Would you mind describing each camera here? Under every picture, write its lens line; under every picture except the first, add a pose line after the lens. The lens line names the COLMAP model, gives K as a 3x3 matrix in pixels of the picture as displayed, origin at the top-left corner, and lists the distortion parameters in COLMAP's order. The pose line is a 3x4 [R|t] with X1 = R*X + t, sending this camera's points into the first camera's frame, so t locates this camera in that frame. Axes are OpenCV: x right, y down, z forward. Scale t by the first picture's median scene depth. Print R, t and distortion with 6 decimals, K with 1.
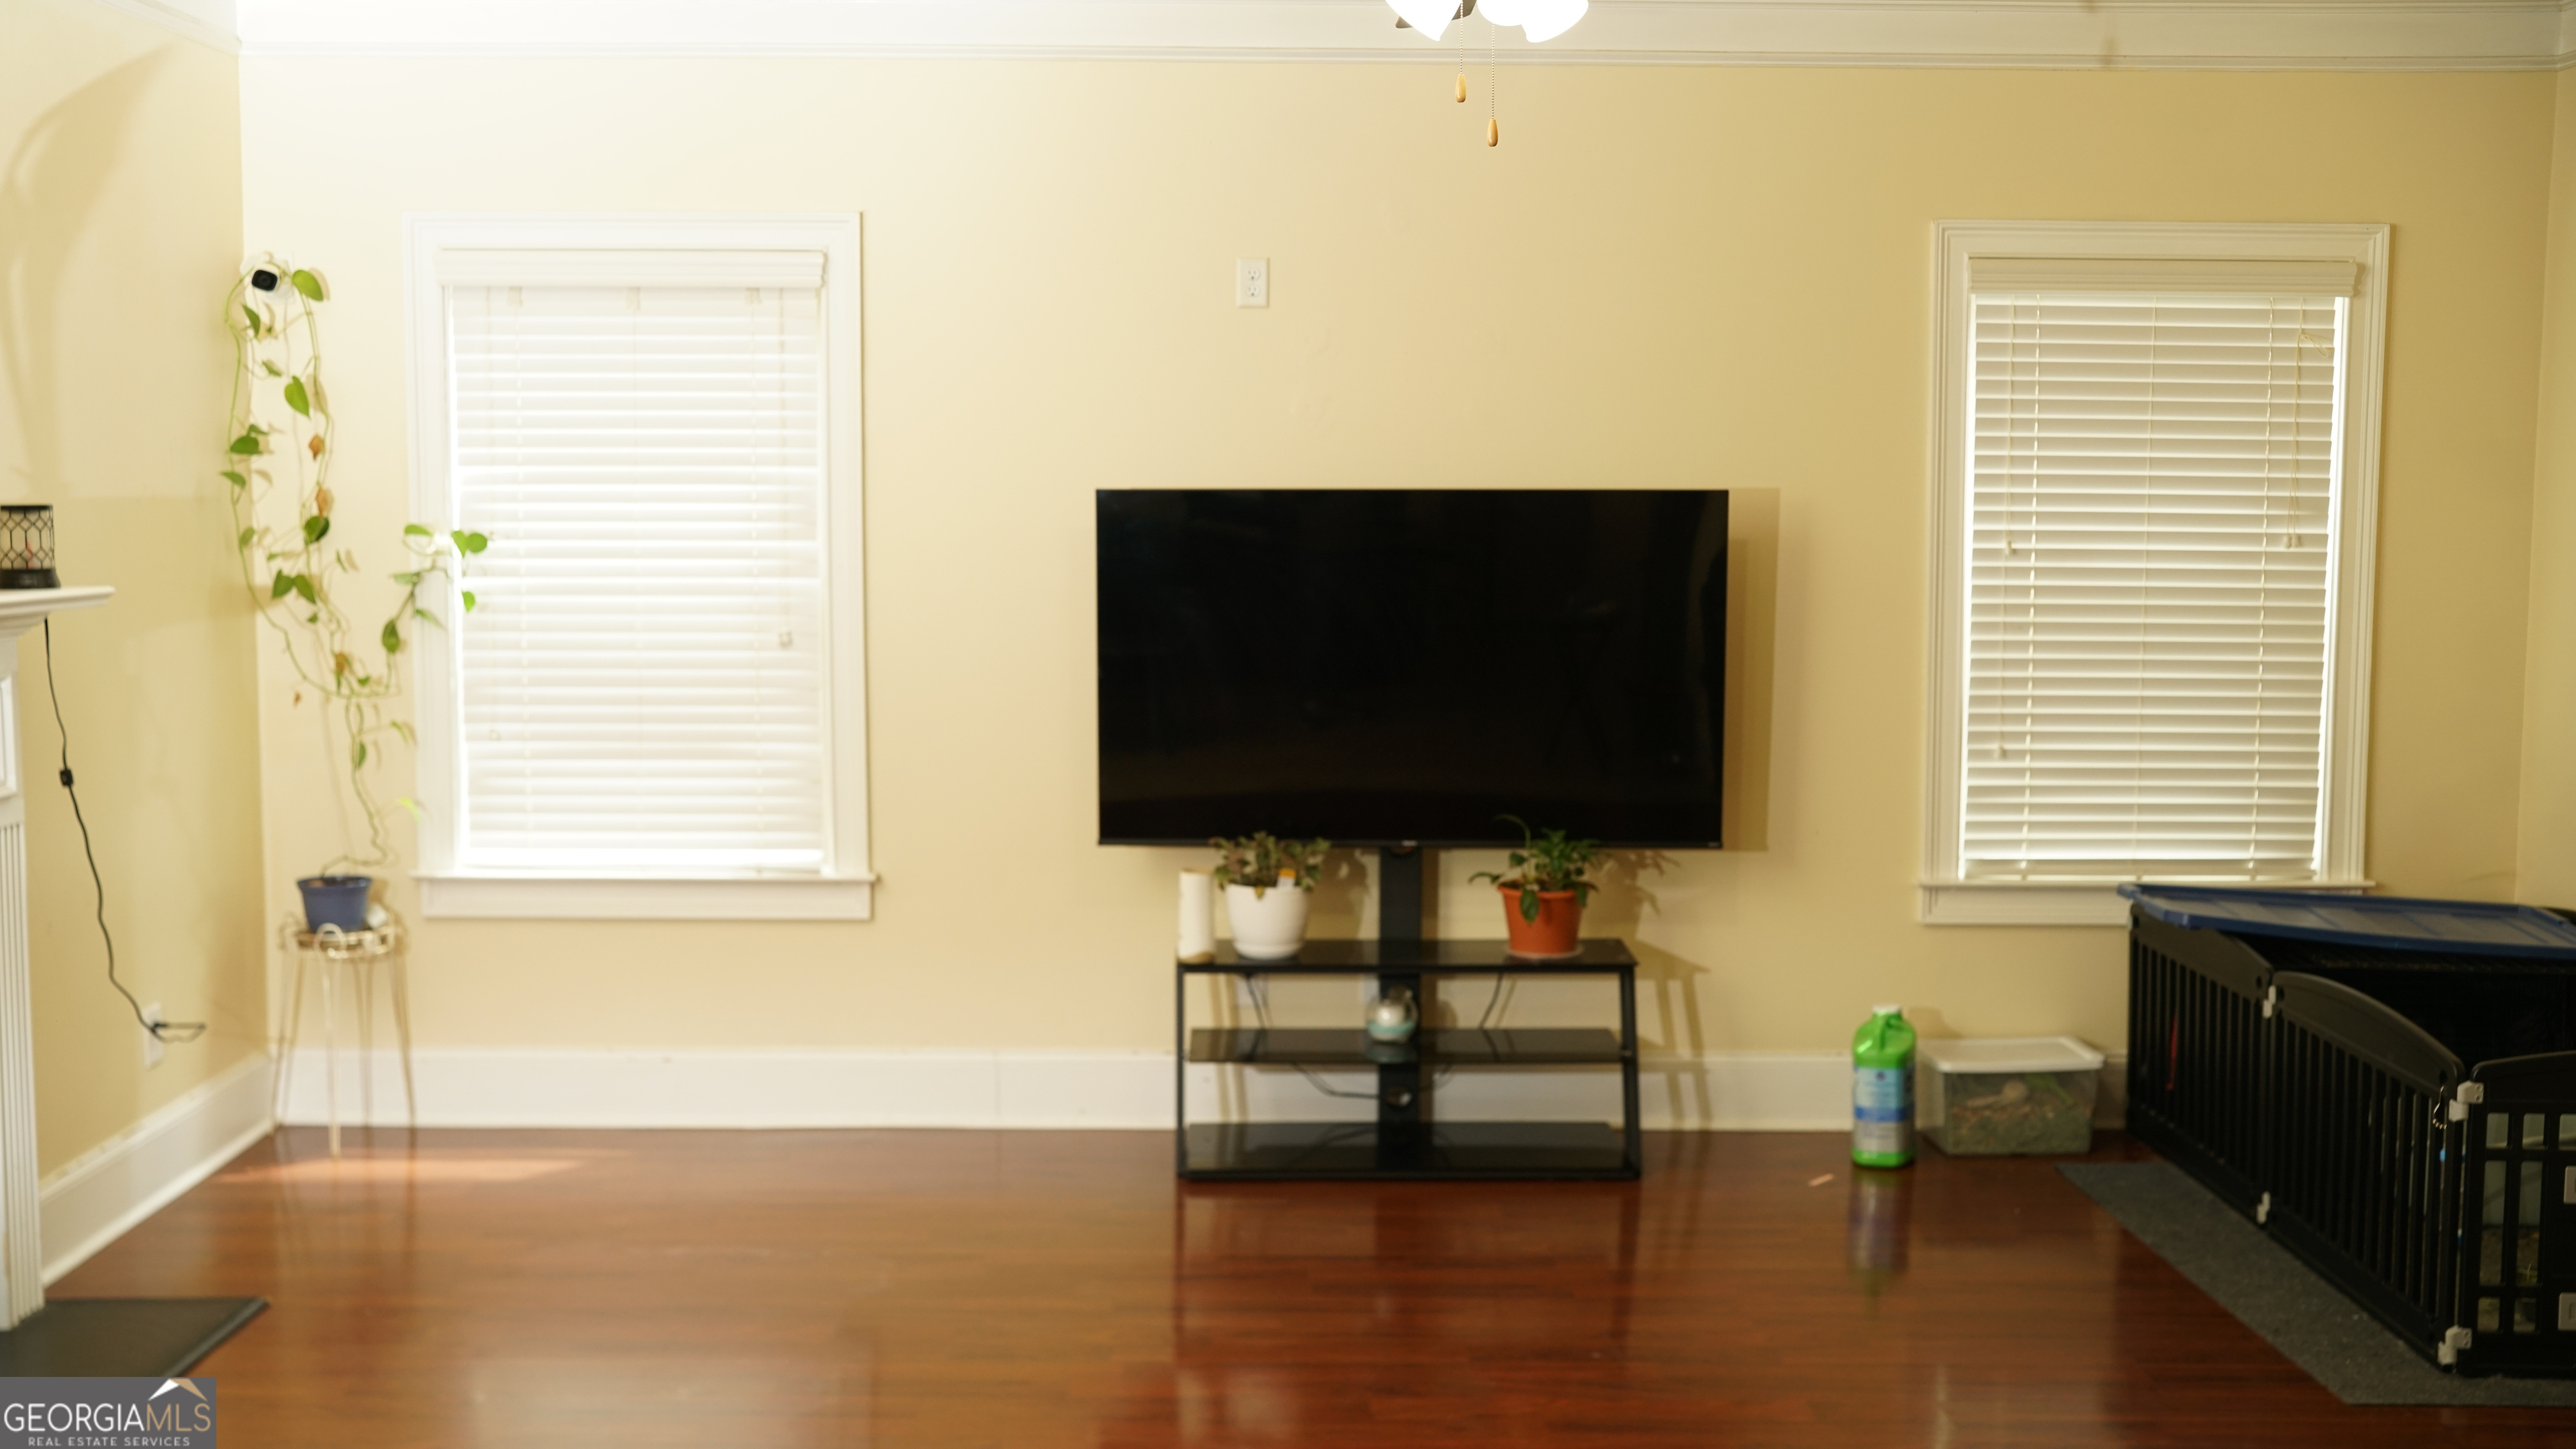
lens RADIAL K [[2601.3, 0, 1271.9], [0, 2601.3, 720.8], [0, 0, 1]] dist [-0.083228, 0.212287]
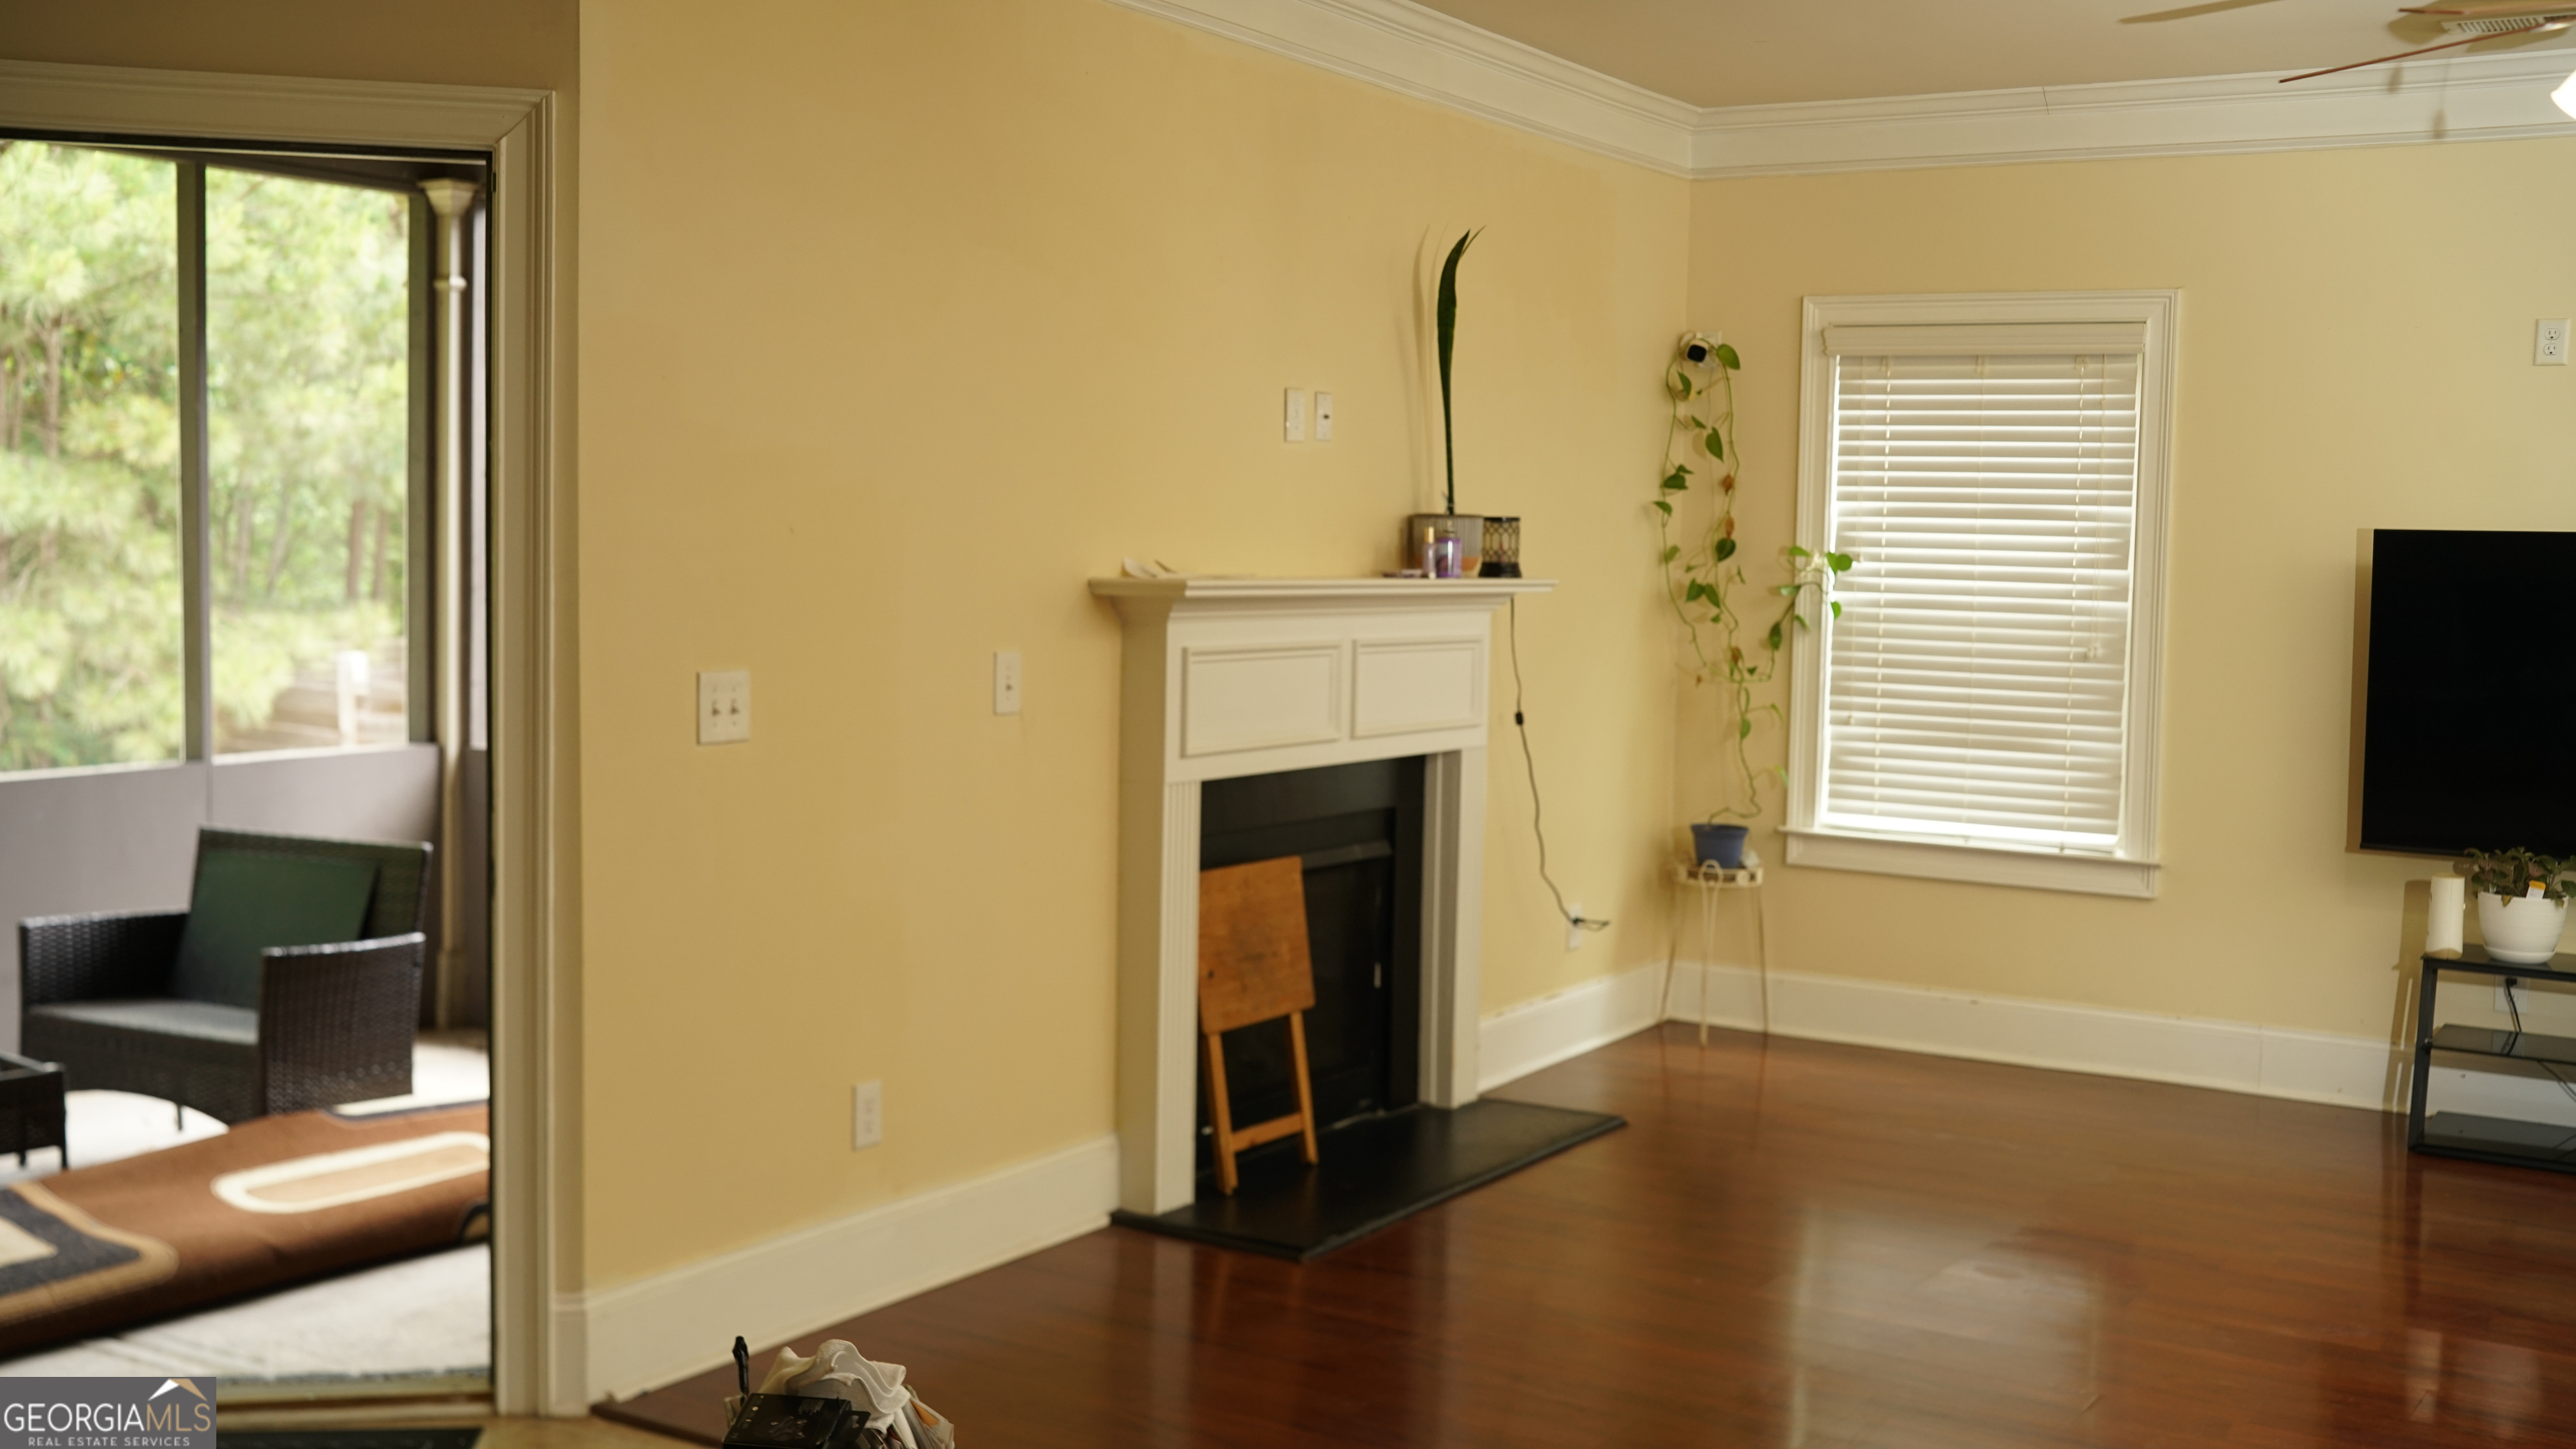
lens RADIAL K [[2601.3, 0, 1271.9], [0, 2601.3, 720.8], [0, 0, 1]] dist [-0.083228, 0.212287]
pose [[0.836918, 0.056099, -0.544445, 0.142709], [-0.070394, 0.997505, -0.005428, 0.032644], [0.542782, 0.042868, 0.838779, -0.186608]]
